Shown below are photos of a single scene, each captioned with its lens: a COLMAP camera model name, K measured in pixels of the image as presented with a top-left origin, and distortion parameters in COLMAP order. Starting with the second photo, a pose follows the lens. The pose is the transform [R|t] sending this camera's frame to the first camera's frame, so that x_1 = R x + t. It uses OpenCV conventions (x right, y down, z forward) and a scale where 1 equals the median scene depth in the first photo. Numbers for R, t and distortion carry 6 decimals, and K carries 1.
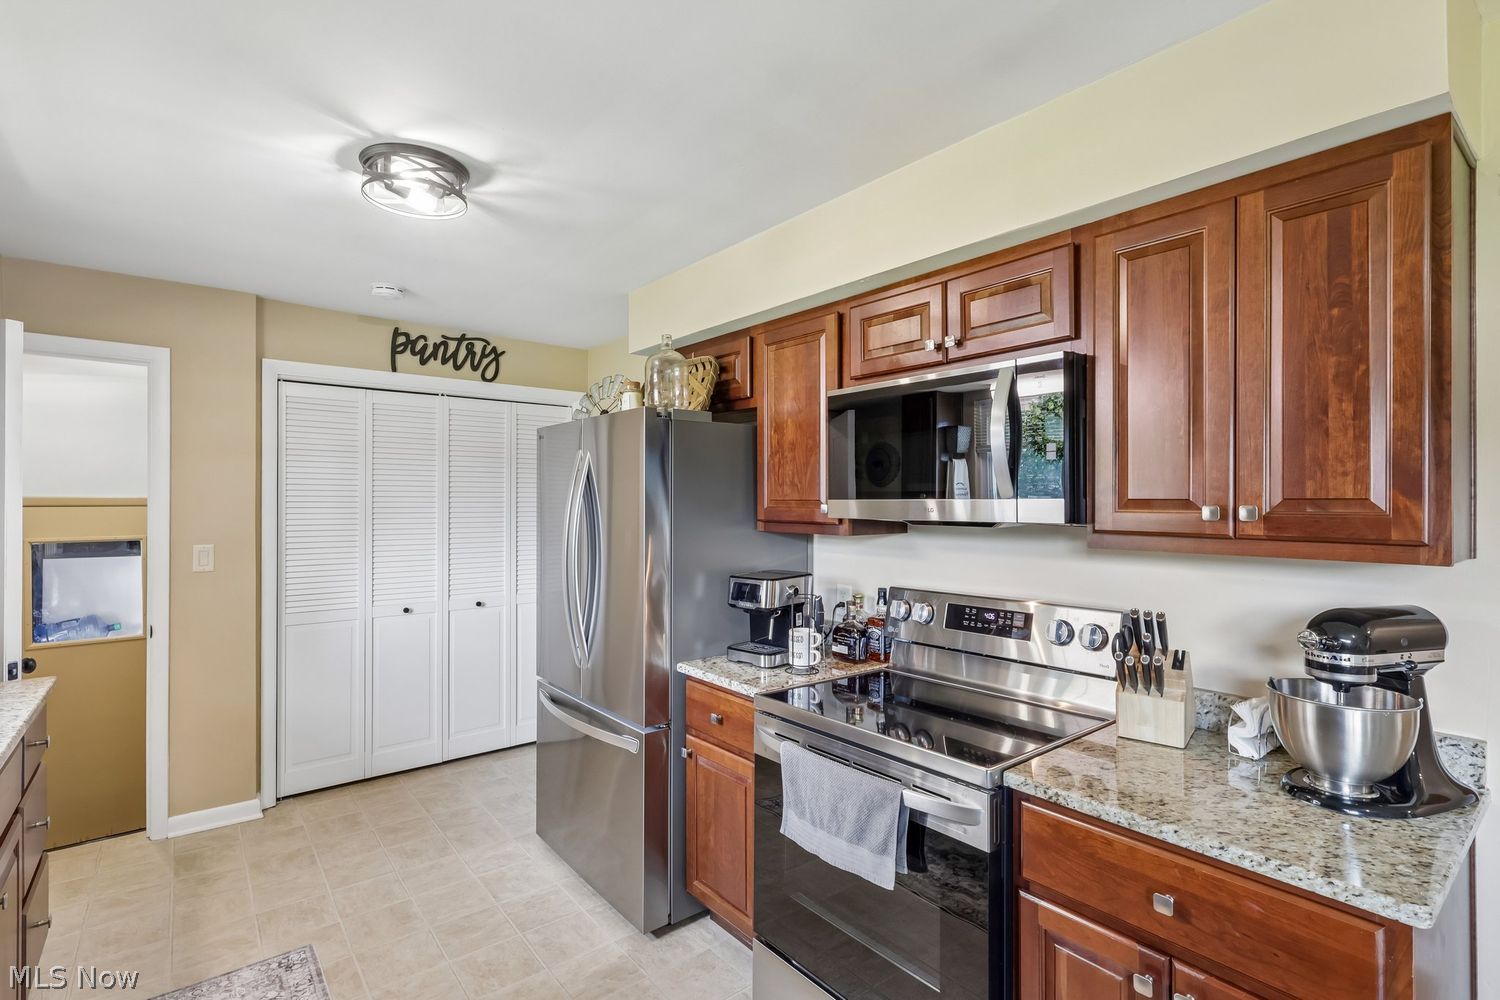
lens RADIAL K [[705.0, 0, 741.0], [0, 705.0, 500.3], [0, 0, 1]] dist [-0.002458, 0.001195]
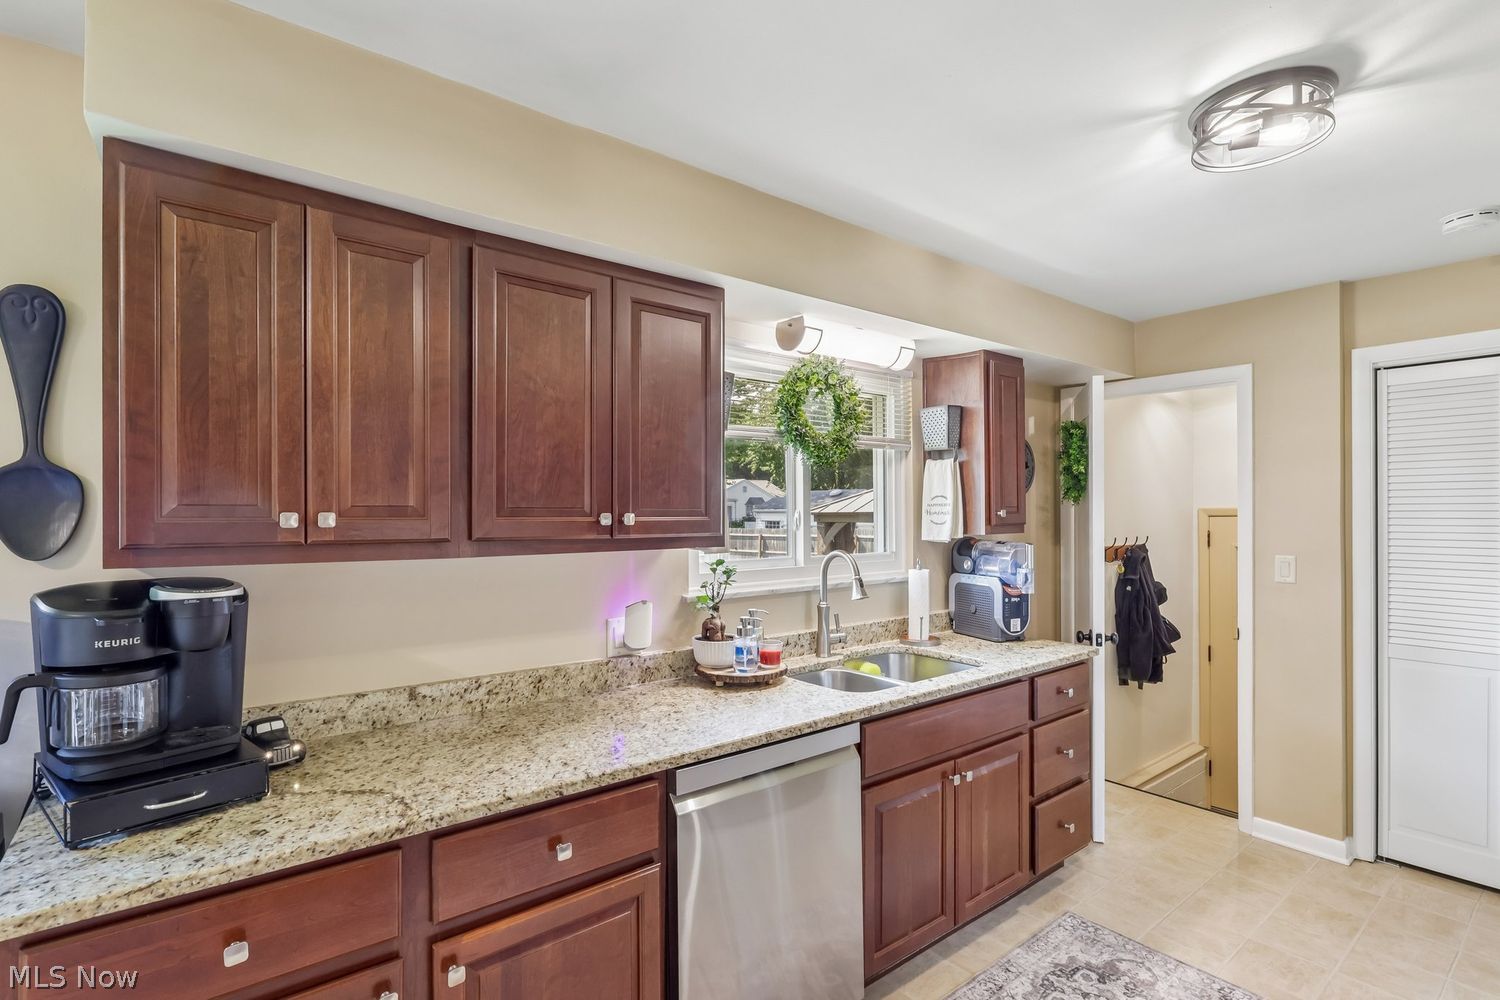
lens RADIAL K [[705.0, 0, 740.8], [0, 705.0, 513.5], [0, 0, 1]] dist [-0.002458, 0.001195]
pose [[-0.007624, -0.003504, -0.999965, 0.289298], [0.007971, 0.999962, -0.003565, 0.002387], [0.999939, -0.007998, -0.007596, 0.317272]]
